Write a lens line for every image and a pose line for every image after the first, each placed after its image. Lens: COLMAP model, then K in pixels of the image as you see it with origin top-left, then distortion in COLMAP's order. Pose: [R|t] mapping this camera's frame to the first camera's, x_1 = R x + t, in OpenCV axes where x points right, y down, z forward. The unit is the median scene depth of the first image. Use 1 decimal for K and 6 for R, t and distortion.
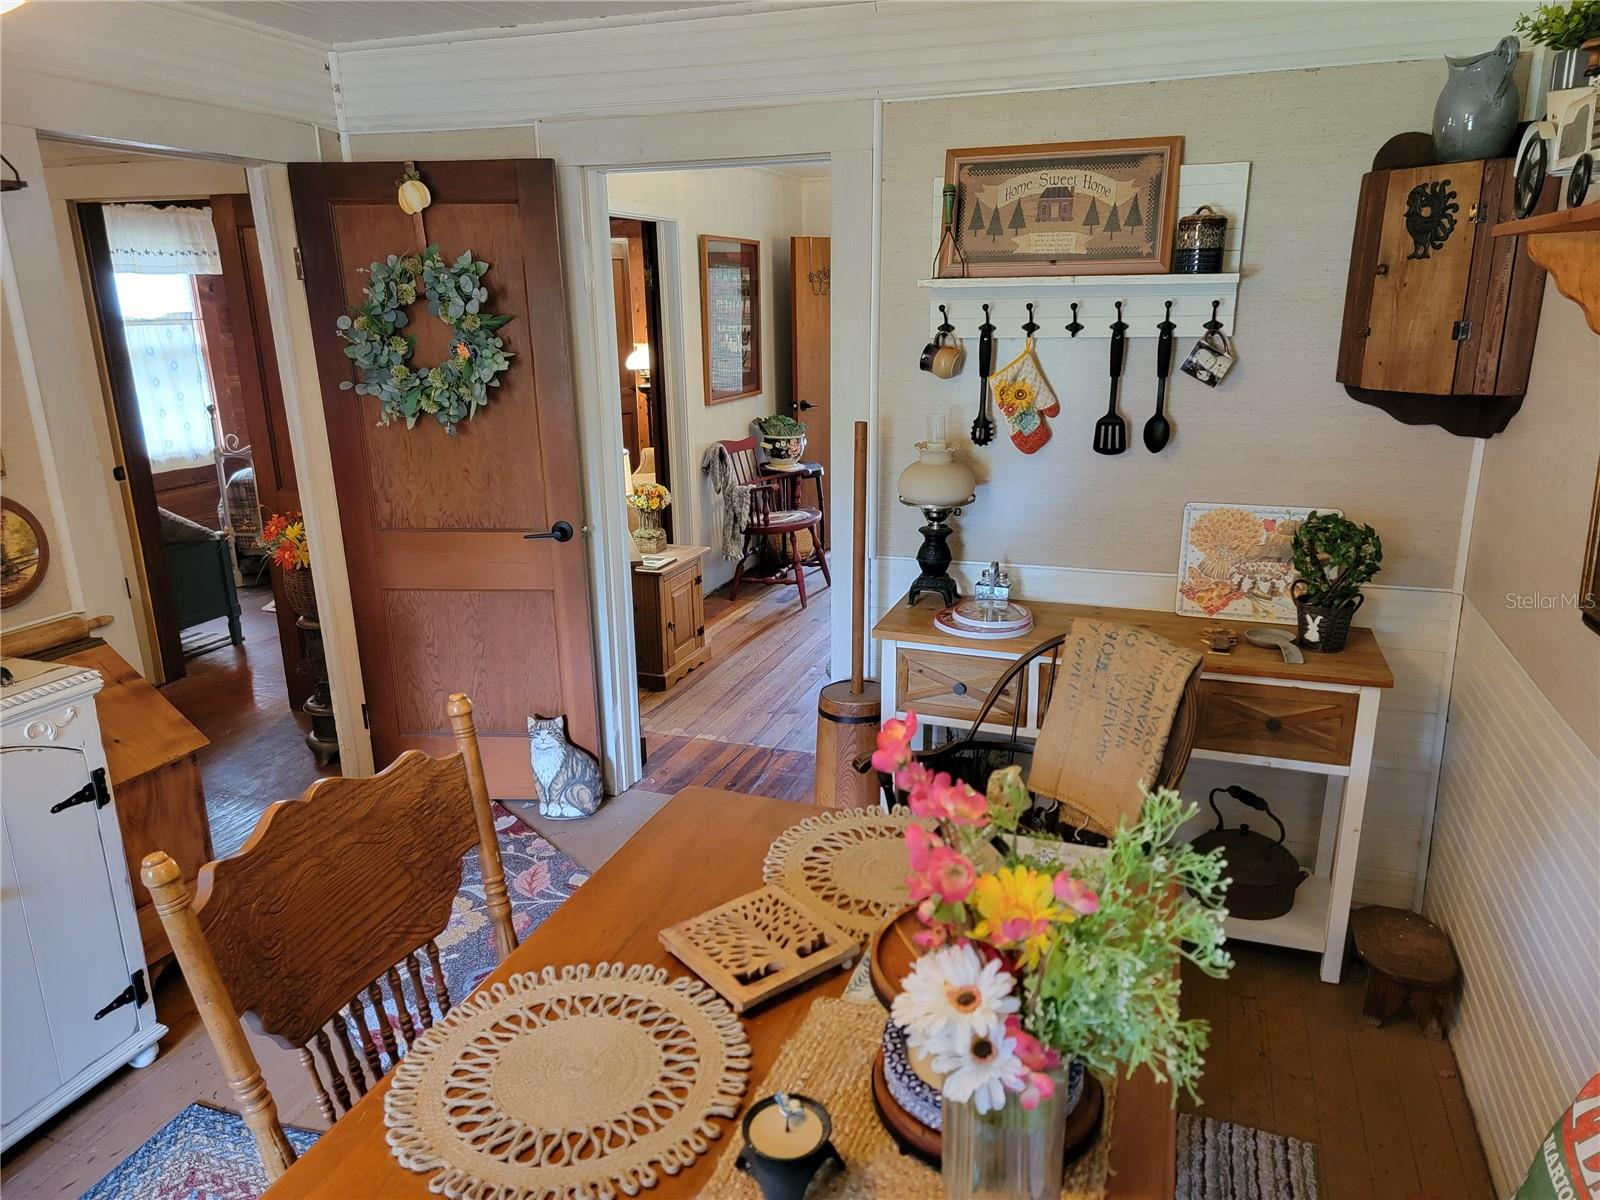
lens RADIAL K [[1109.6, 0, 807.5], [0, 1109.6, 618.5], [0, 0, 1]] dist [0.074816, -0.069487]
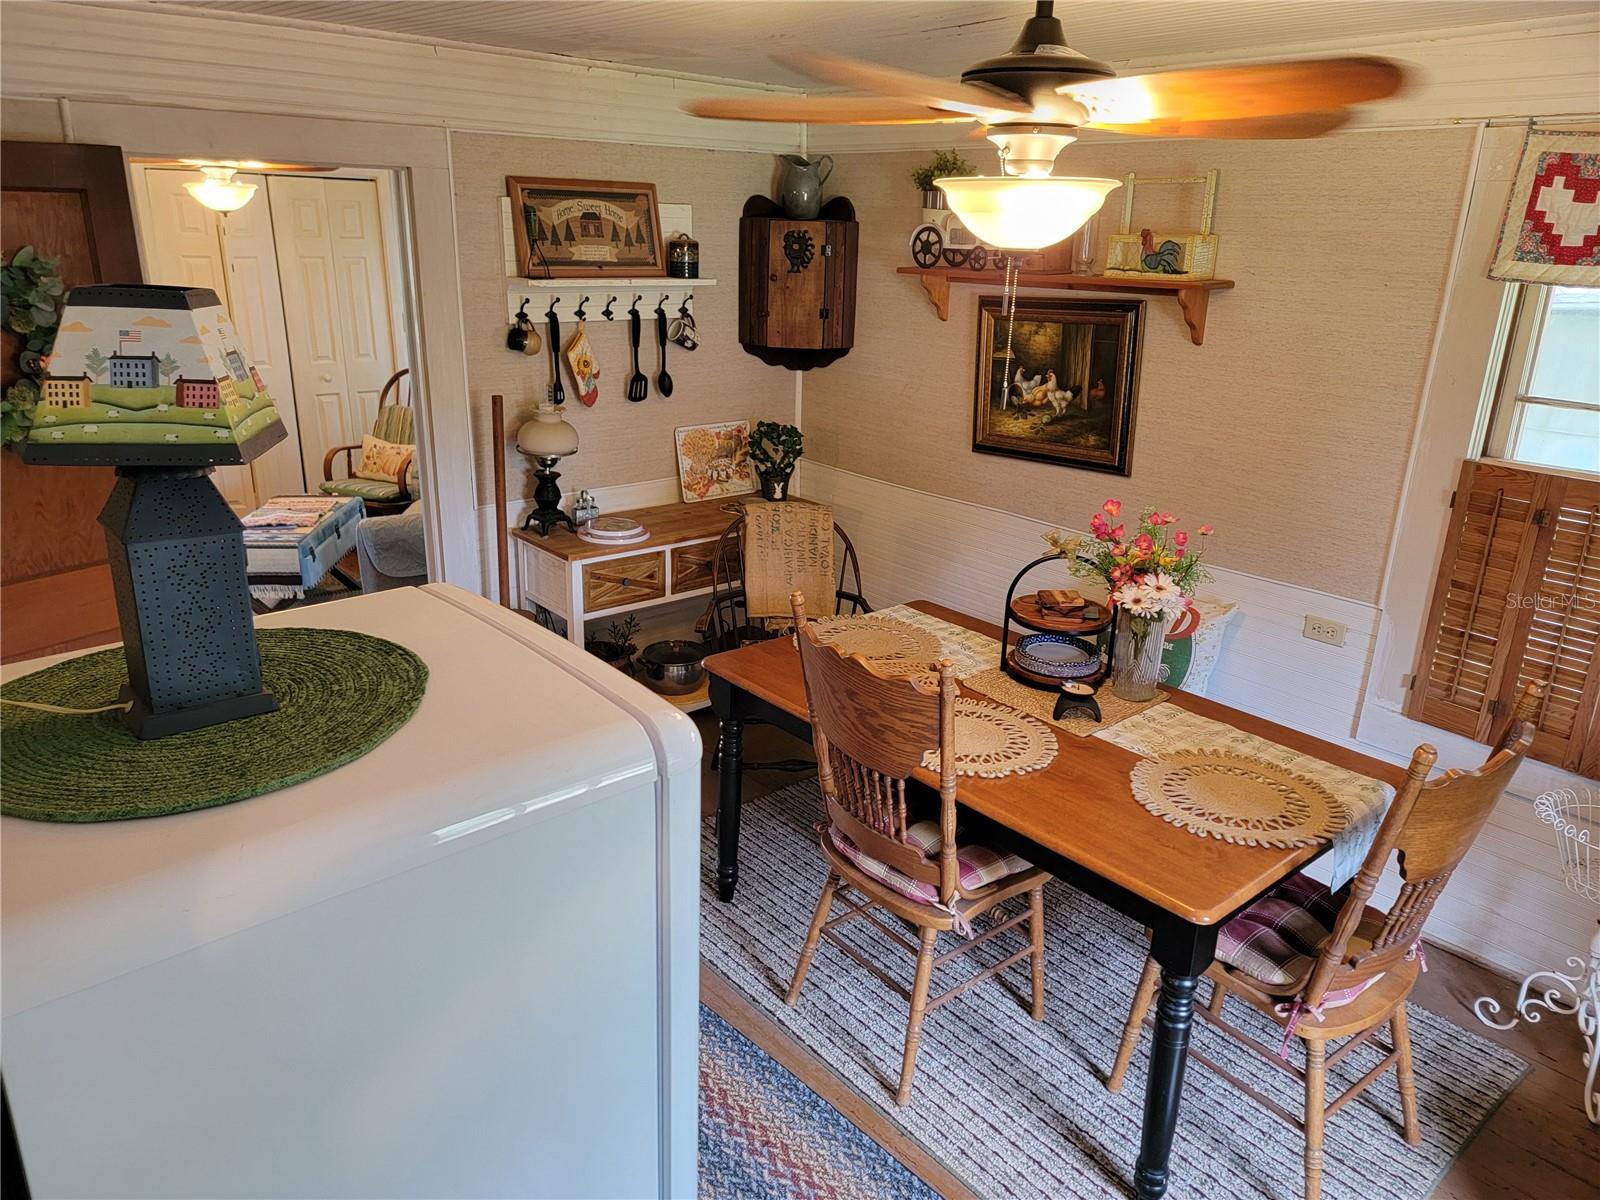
lens RADIAL K [[1102.4, 0, 804.6], [0, 1102.4, 596.8], [0, 0, 1]] dist [0.077848, -0.060722]
pose [[0.489771, -0.256083, 0.833394, -0.911576], [0.212913, 0.962080, 0.170501, -0.107321], [-0.845454, 0.093934, 0.525722, 0.102304]]
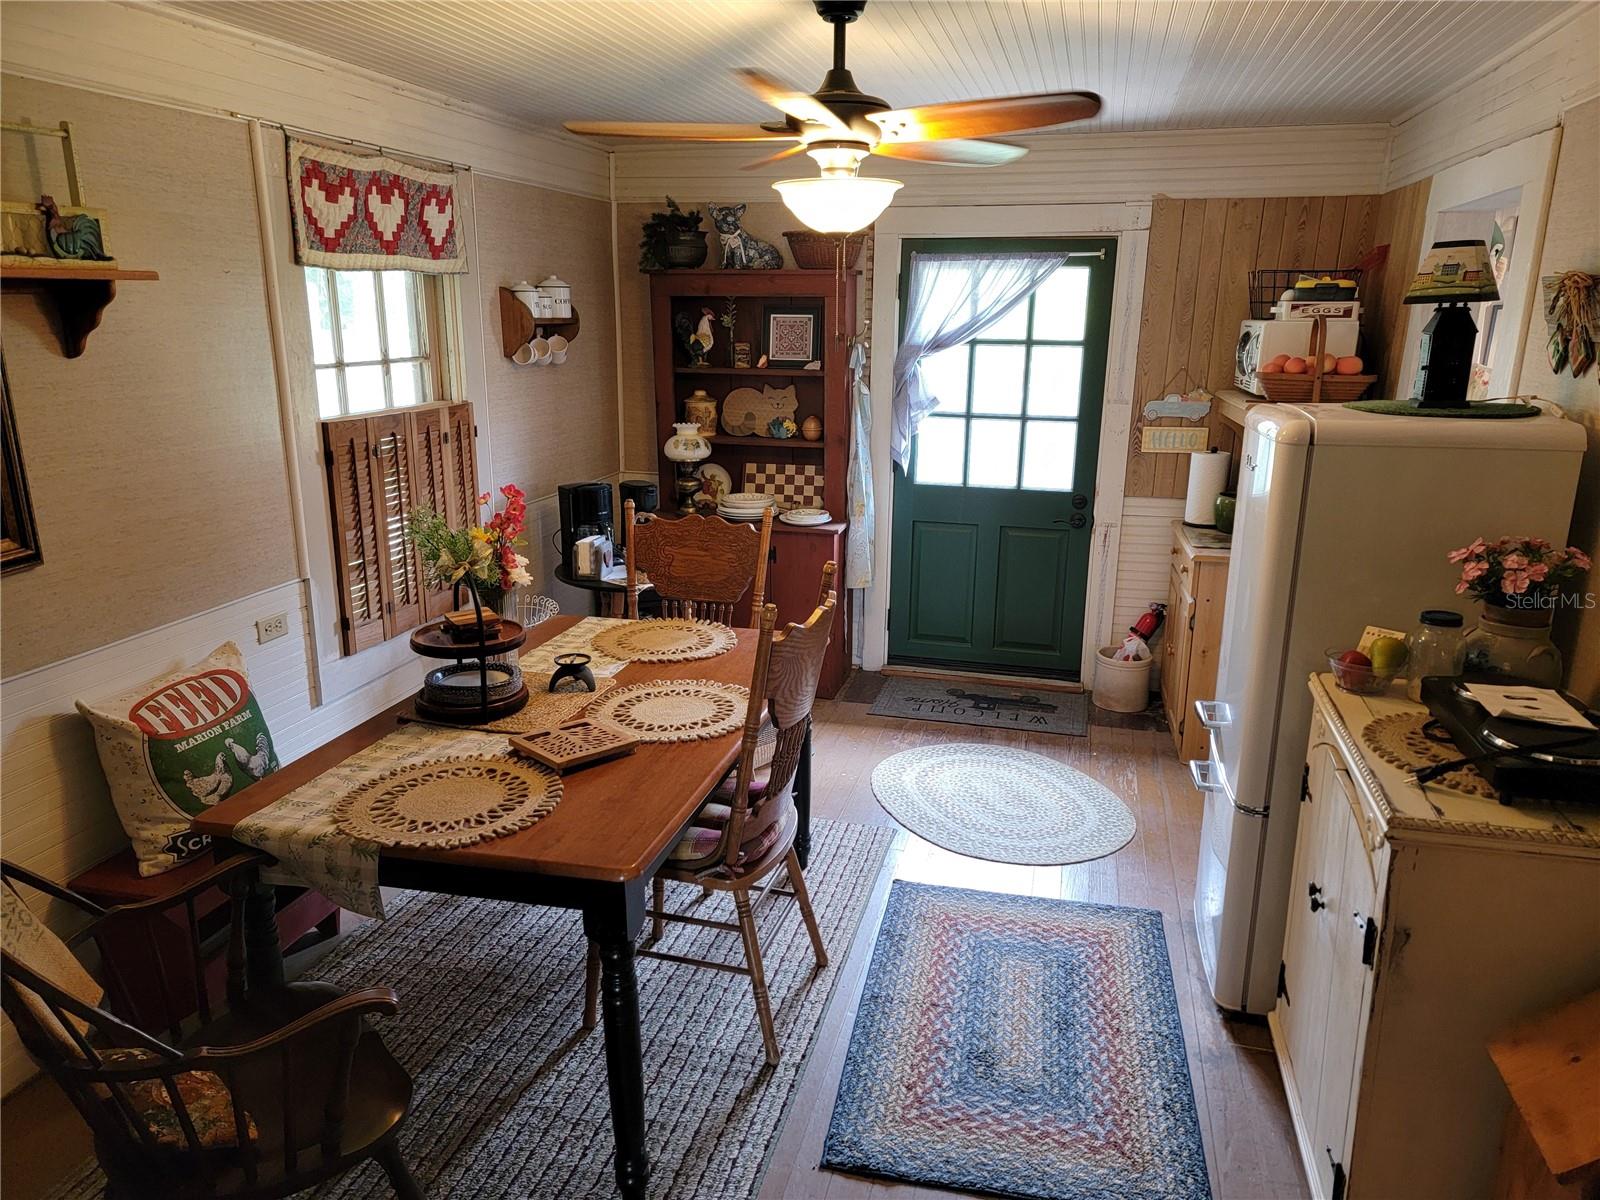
lens RADIAL K [[1109.6, 0, 807.5], [0, 1109.6, 618.5], [0, 0, 1]] dist [0.074816, -0.069487]
pose [[-0.995510, 0.030468, -0.089622, -0.133097], [-0.021572, 0.848850, 0.528193, -0.382565], [0.092169, 0.527755, -0.844381, 1.262441]]
